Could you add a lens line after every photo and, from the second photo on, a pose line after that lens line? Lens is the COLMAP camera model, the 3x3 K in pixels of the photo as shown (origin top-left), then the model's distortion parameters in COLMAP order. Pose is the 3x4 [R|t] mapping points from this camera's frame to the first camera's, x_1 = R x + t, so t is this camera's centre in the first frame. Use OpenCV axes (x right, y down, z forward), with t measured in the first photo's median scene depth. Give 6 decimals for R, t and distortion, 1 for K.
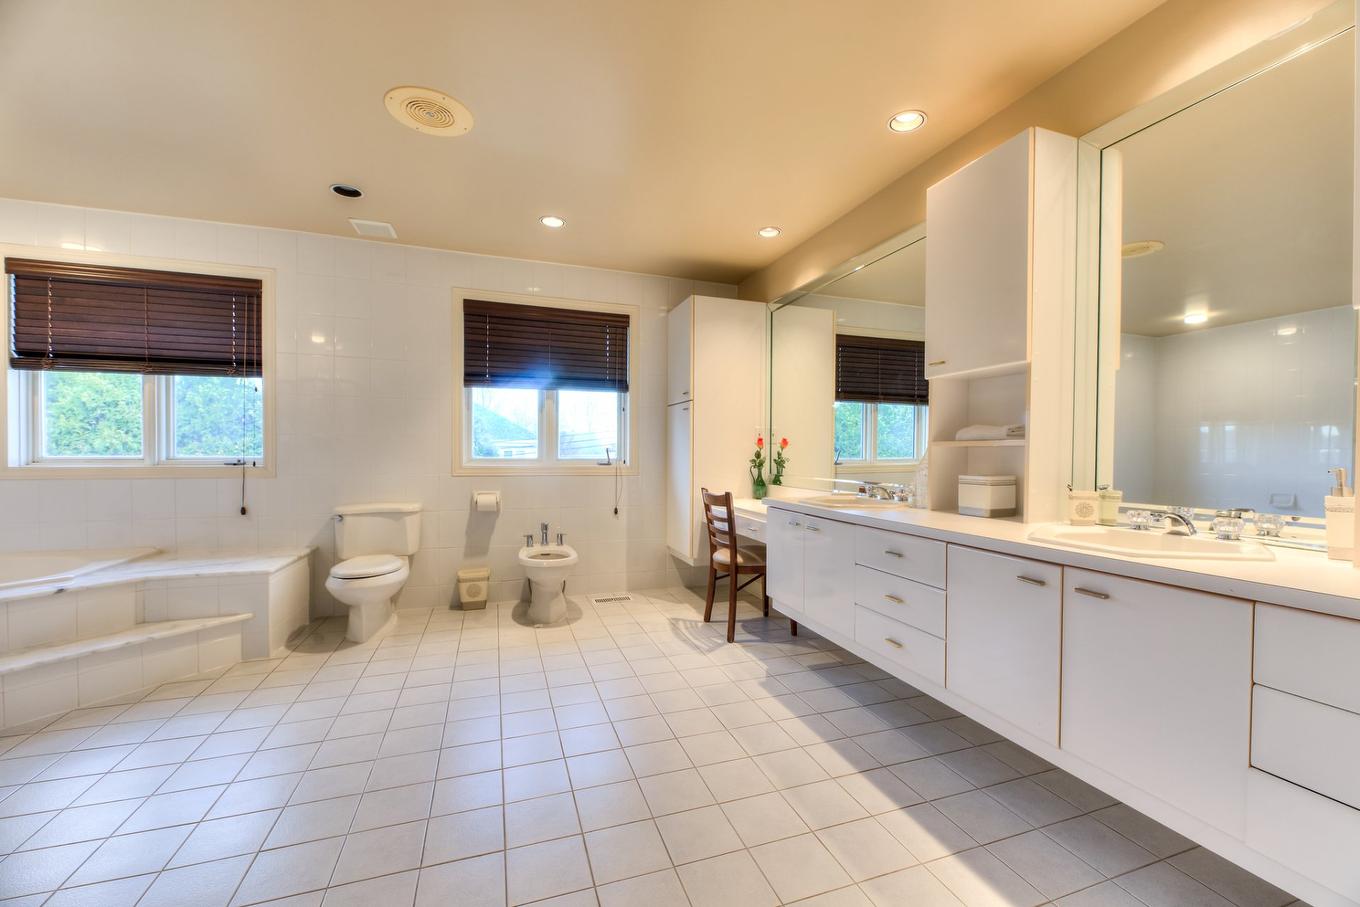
lens RADIAL K [[564.0, 0, 698.9], [0, 564.0, 460.5], [0, 0, 1]] dist [0.000548, -0.000249]
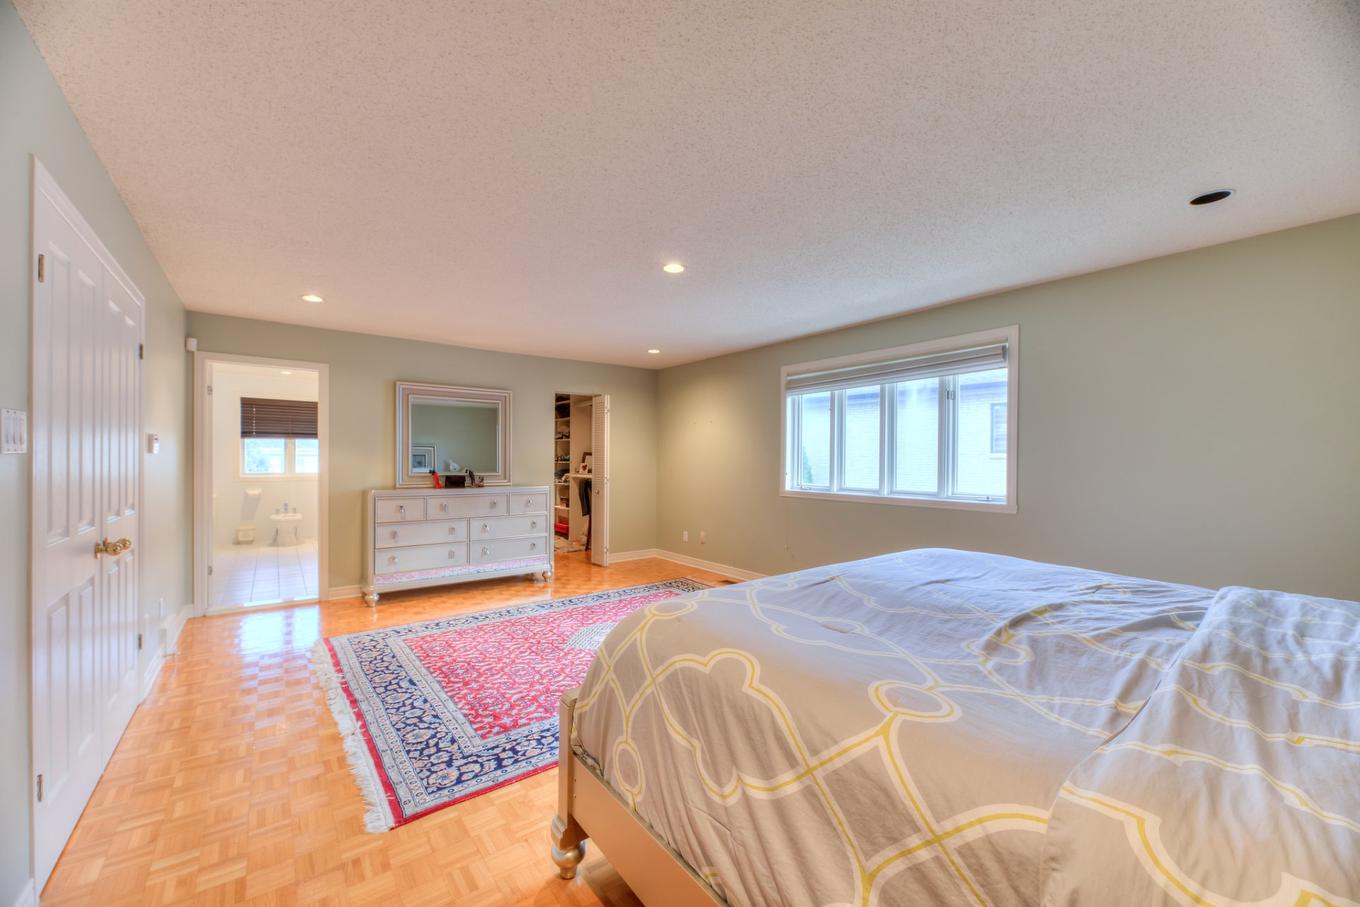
lens RADIAL K [[537.6, 0, 679.5], [0, 537.6, 460.0], [0, 0, 1]] dist [-0.001786, -0.000779]
pose [[0.956771, -0.001256, 0.290839, 0.628836], [0.004600, 0.999931, -0.010814, -0.026236], [-0.290805, 0.011684, 0.956711, -1.545000]]
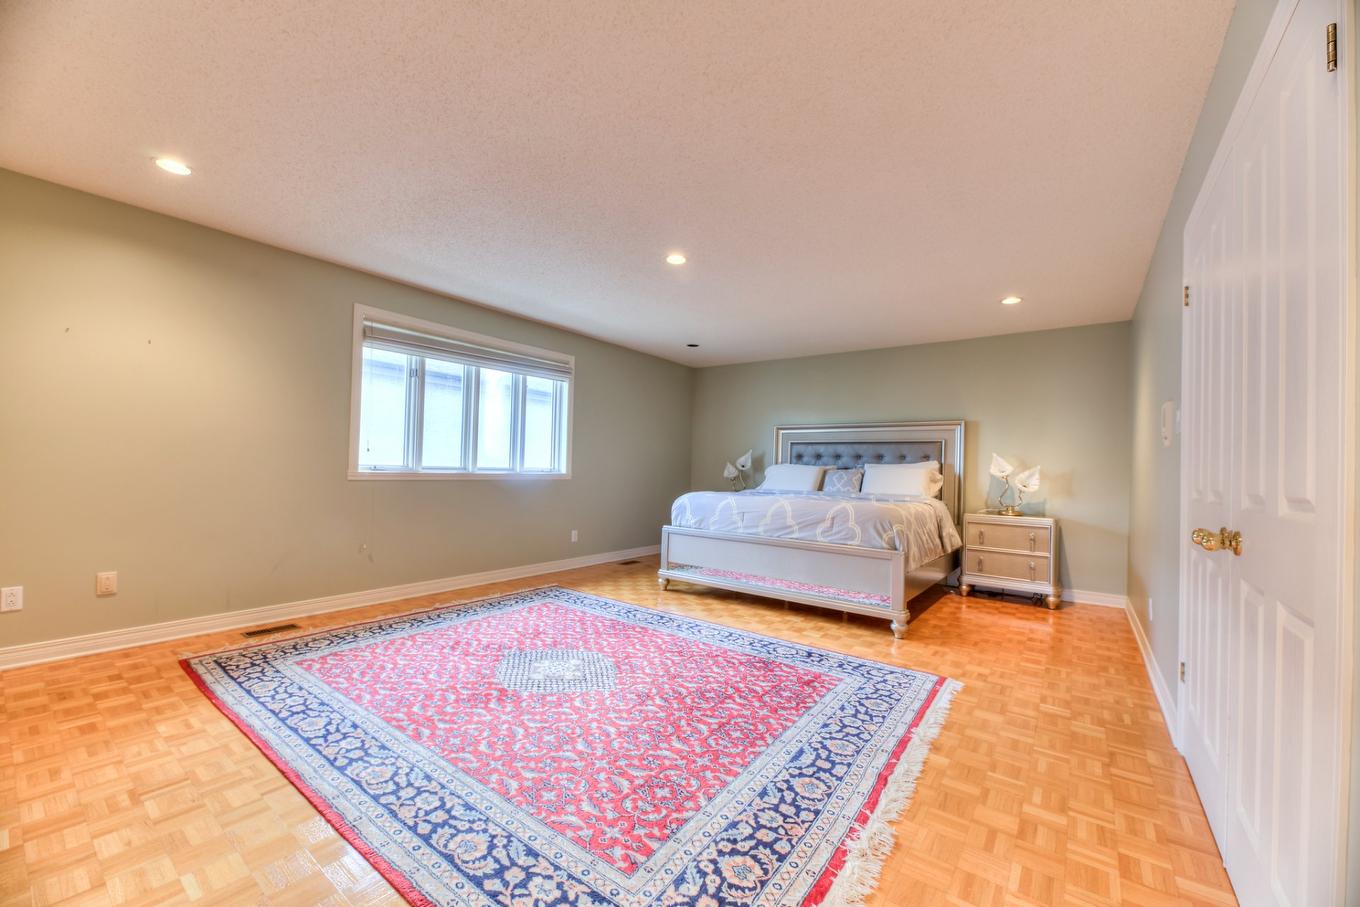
lens RADIAL K [[537.6, 0, 679.5], [0, 537.6, 460.0], [0, 0, 1]] dist [-0.001786, -0.000779]
pose [[-0.547346, -0.007586, 0.836872, -0.978925], [-0.016515, 0.999862, -0.001737, 0.072699], [-0.836744, -0.014771, -0.547395, 2.356809]]
